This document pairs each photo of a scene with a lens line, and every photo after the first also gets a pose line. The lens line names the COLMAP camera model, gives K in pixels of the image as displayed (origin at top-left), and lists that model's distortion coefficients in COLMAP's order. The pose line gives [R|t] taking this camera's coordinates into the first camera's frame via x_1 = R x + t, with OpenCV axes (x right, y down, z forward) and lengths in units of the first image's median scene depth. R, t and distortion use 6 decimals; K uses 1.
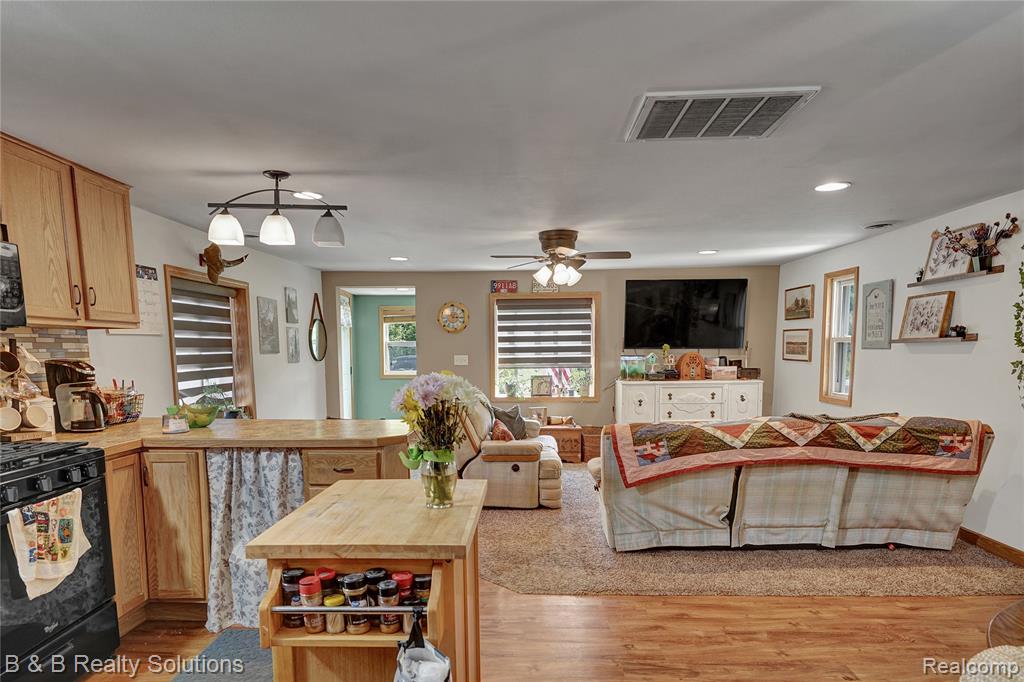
lens RADIAL K [[633.8, 0, 493.5], [0, 633.8, 426.7], [0, 0, 1]] dist [0.005981, 0.000491]
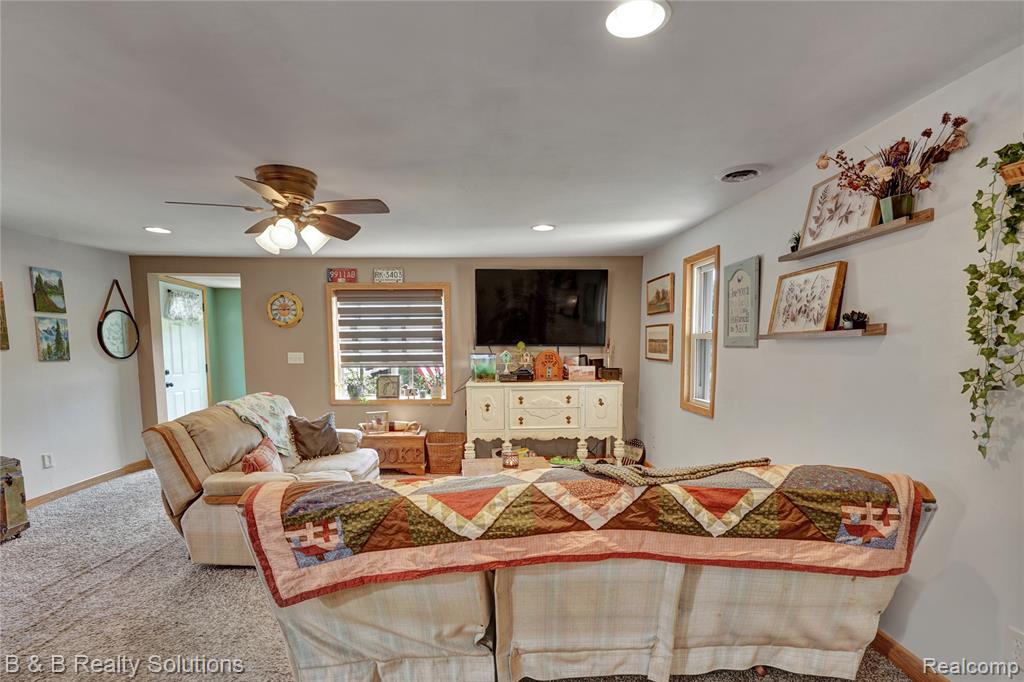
lens RADIAL K [[497.0, 0, 499.9], [0, 497.0, 402.1], [0, 0, 1]] dist [-0.003888, 0.000895]
pose [[0.997294, -0.003788, 0.073418, 0.328645], [0.004585, 0.999932, -0.010695, -0.062327], [-0.073373, 0.011003, 0.997244, 0.518281]]
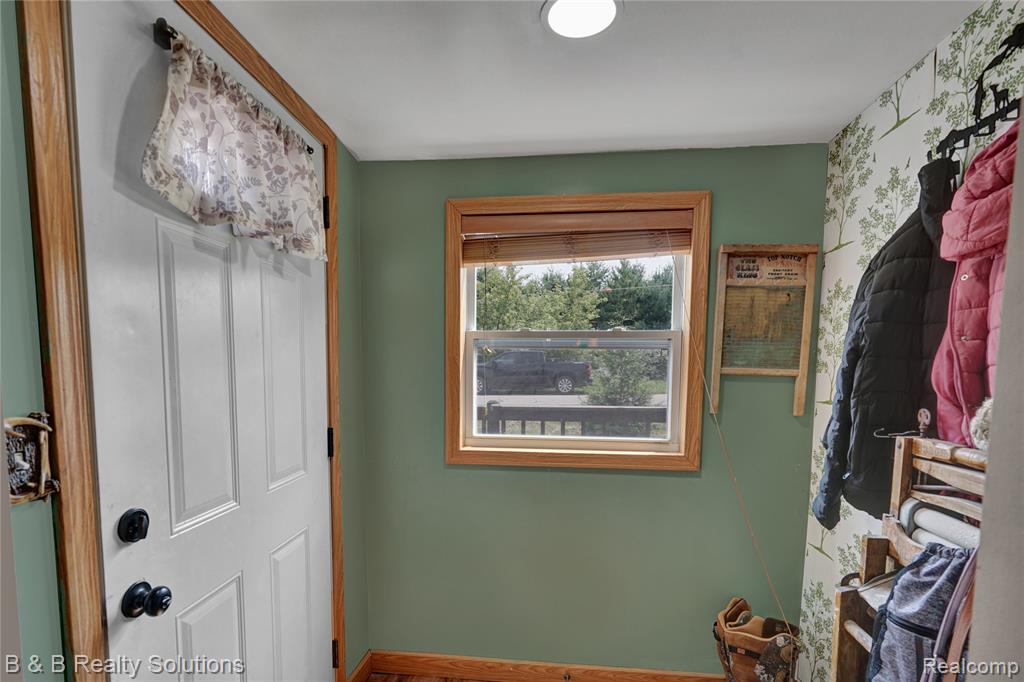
lens RADIAL K [[497.0, 0, 499.9], [0, 497.0, 402.1], [0, 0, 1]] dist [-0.003888, 0.000895]
pose [[0.997863, 0.017365, -0.062998, -0.314867], [-0.019508, 0.999246, -0.033577, -0.216832], [0.062368, 0.034735, 0.997449, 1.749029]]
